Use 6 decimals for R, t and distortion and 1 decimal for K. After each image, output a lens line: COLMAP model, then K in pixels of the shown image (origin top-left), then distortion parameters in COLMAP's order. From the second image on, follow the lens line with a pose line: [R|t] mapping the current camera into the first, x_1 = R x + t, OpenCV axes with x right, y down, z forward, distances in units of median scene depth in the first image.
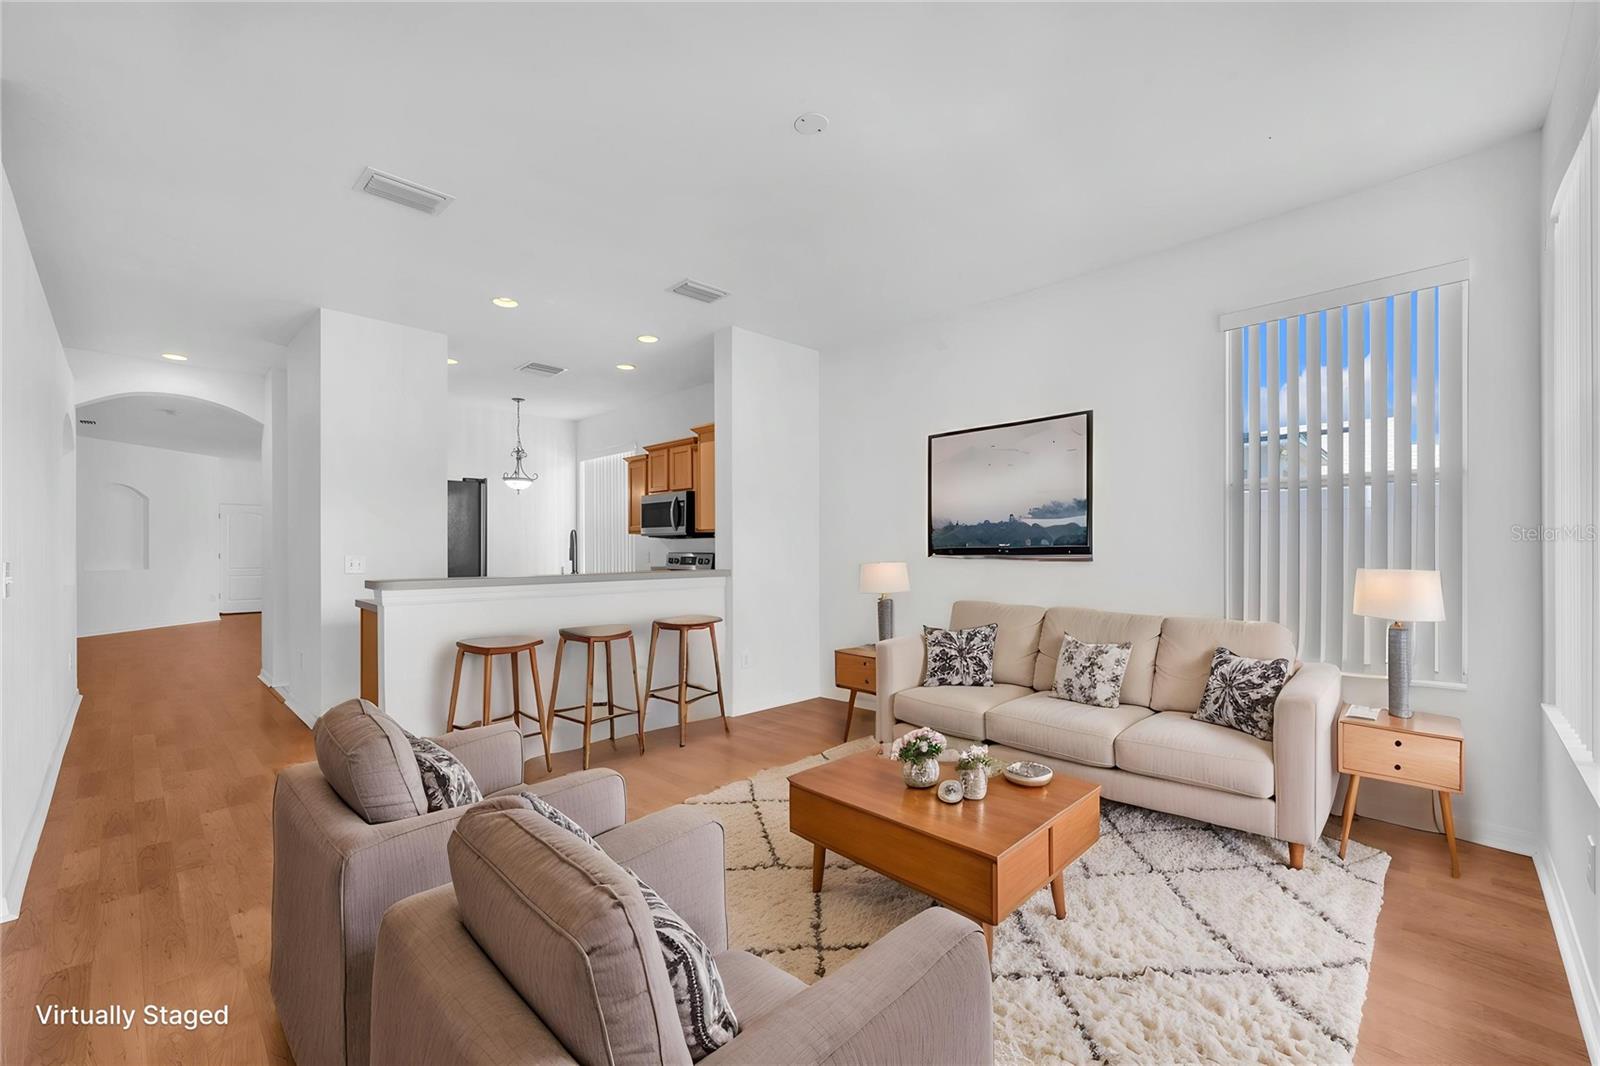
lens RADIAL K [[684.9, 0, 790.6], [0, 684.9, 542.9], [0, 0, 1]] dist [0.001765, -0.000093]
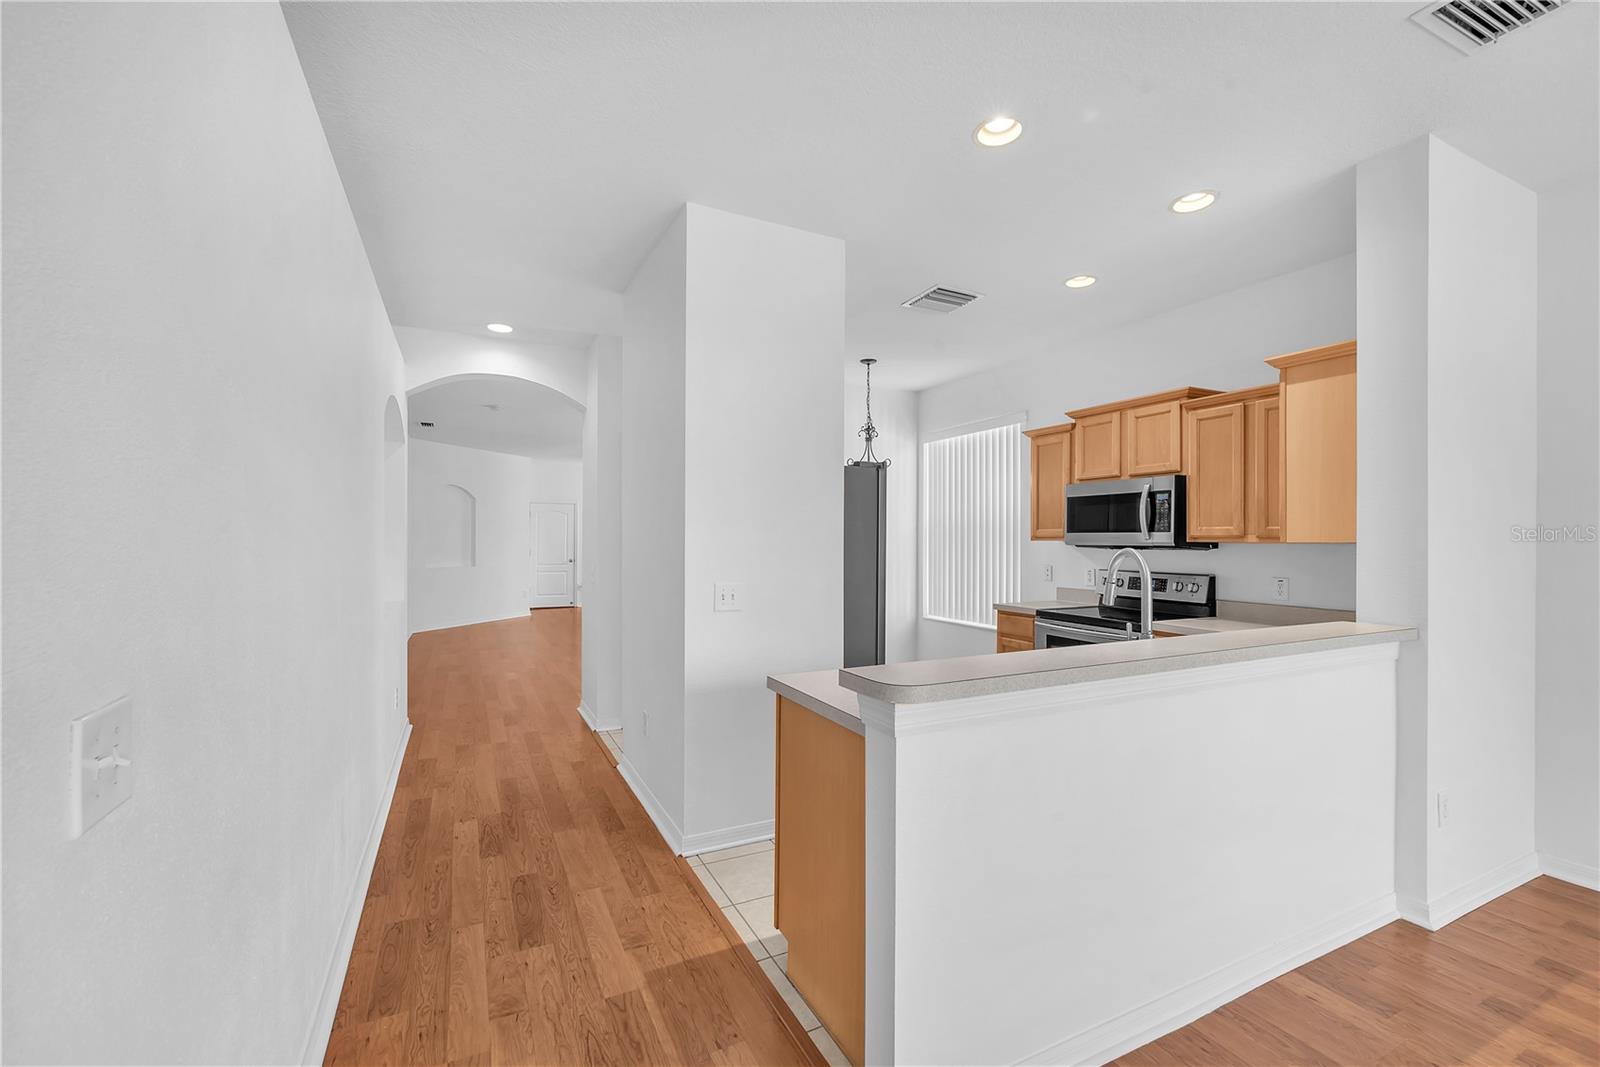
lens RADIAL K [[659.0, 0, 787.7], [0, 659.0, 530.3], [0, 0, 1]] dist [-0.000424, -0.000154]
pose [[0.951987, 0.002731, -0.306127, -0.298921], [-0.003989, 0.999986, -0.003482, -0.022492], [0.306113, 0.004536, 0.951984, 0.324731]]
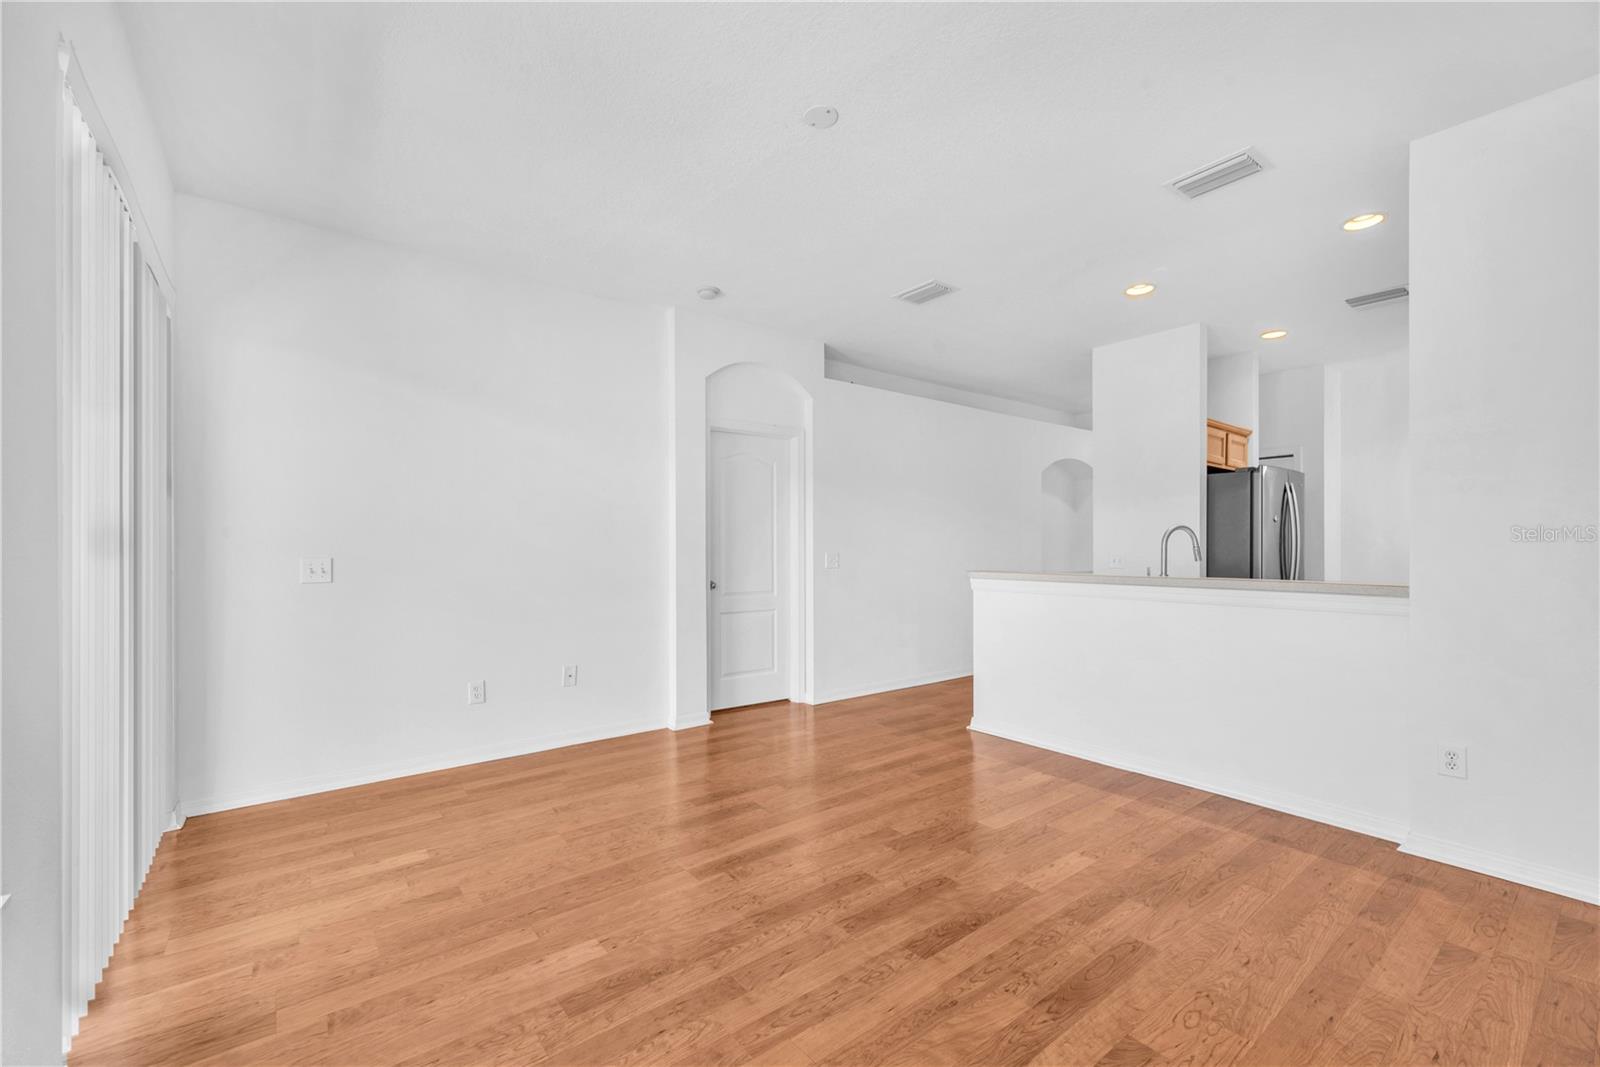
lens RADIAL K [[659.0, 0, 805.3], [0, 659.0, 537.8], [0, 0, 1]] dist [-0.000424, -0.000154]
pose [[-0.115247, -0.005475, -0.993322, 0.397811], [0.006601, 0.999959, -0.006277, -0.000409], [0.993315, -0.007281, -0.115206, 0.458117]]
